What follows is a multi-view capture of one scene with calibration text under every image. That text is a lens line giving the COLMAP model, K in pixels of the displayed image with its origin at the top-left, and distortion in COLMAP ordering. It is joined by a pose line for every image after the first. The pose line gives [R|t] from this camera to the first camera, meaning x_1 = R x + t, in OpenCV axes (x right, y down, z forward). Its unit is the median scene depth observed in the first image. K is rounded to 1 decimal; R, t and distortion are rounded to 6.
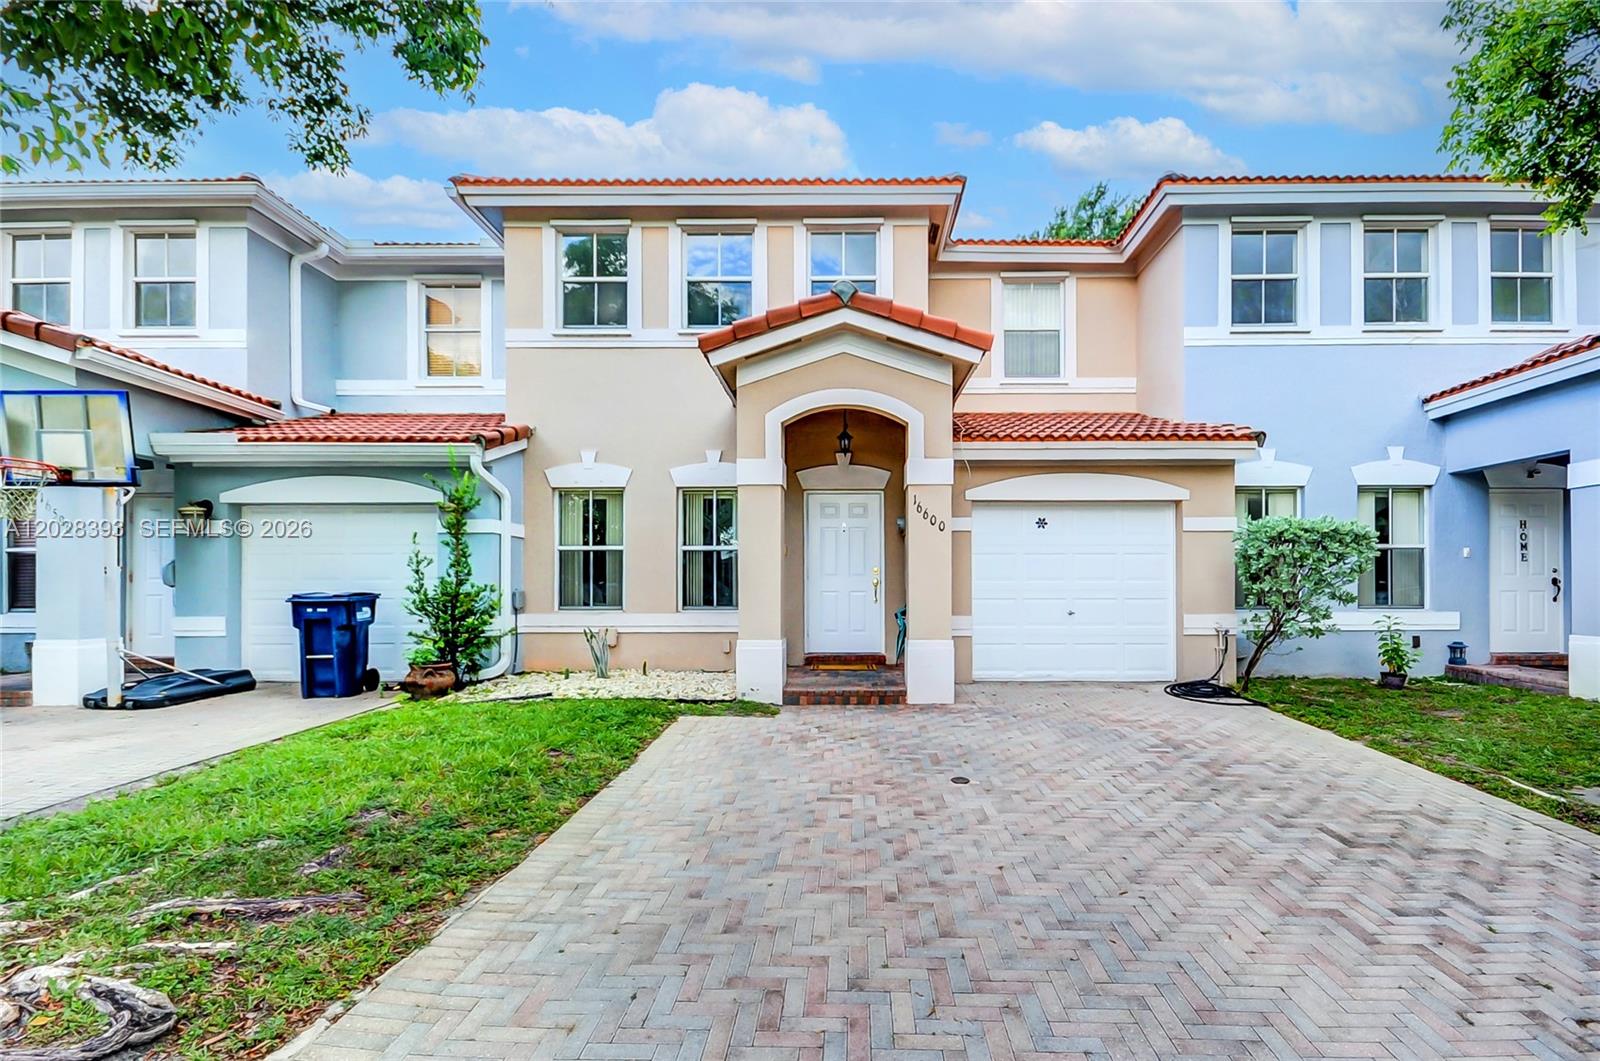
lens RADIAL K [[716.3, 0, 857.7], [0, 716.3, 590.4], [0, 0, 1]] dist [0.017629, -0.008796]
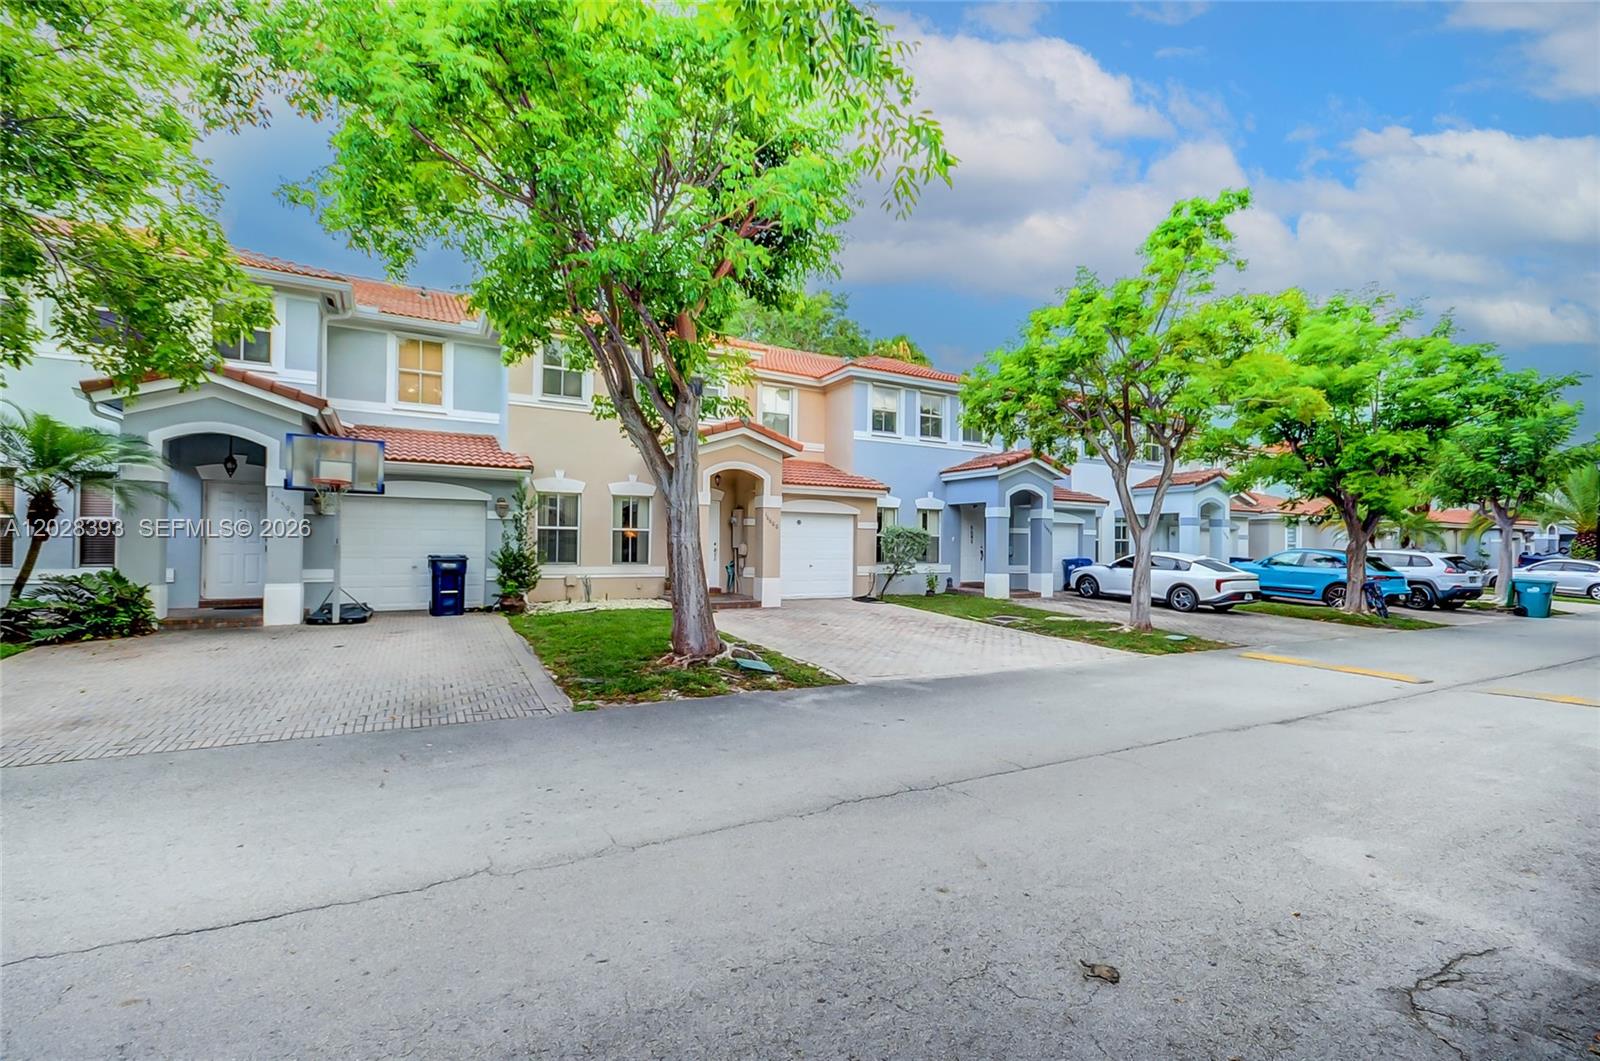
lens RADIAL K [[683.8, 0, 822.9], [0, 683.8, 555.2], [0, 0, 1]] dist [-0.002902, -0.000147]
pose [[0.859173, 0.005189, 0.511659, -0.709874], [-0.009716, 0.999934, 0.006173, -0.012365], [-0.511593, -0.010275, 0.859167, -0.746661]]
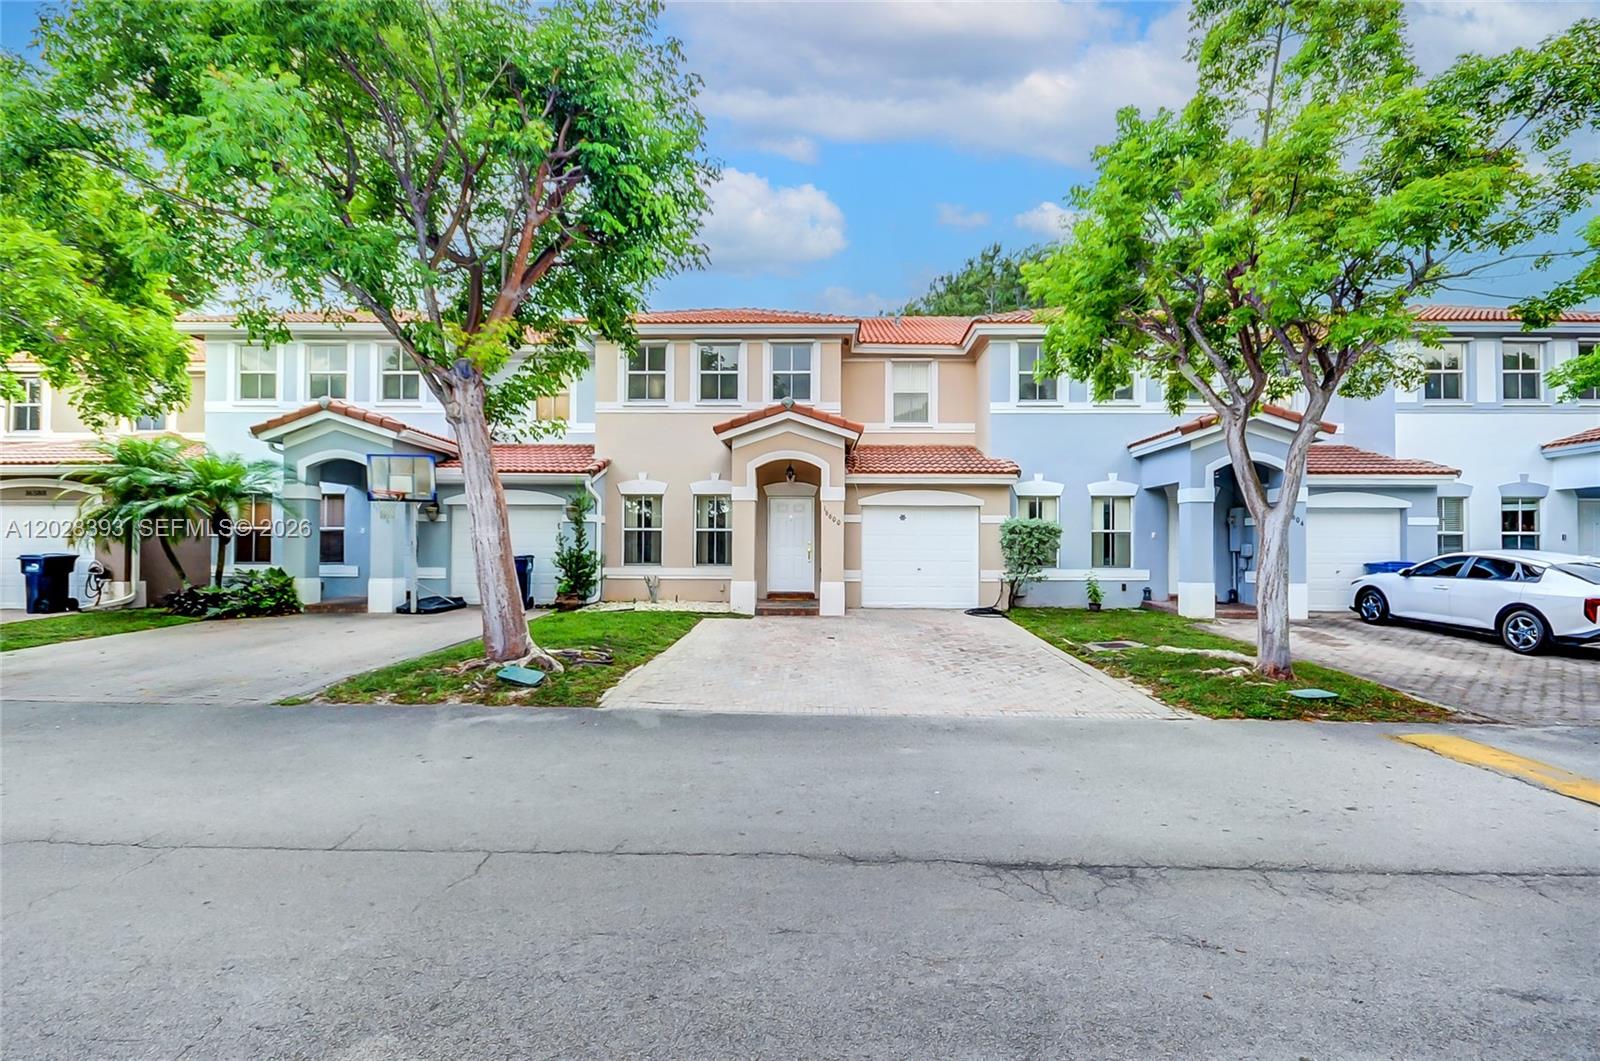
lens RADIAL K [[716.3, 0, 828.6], [0, 716.3, 552.4], [0, 0, 1]] dist [0.017629, -0.008796]
pose [[0.999967, 0.006373, 0.005130, 0.068659], [-0.006382, 0.999978, 0.001718, -0.010414], [-0.005119, -0.001750, 0.999985, -0.775219]]
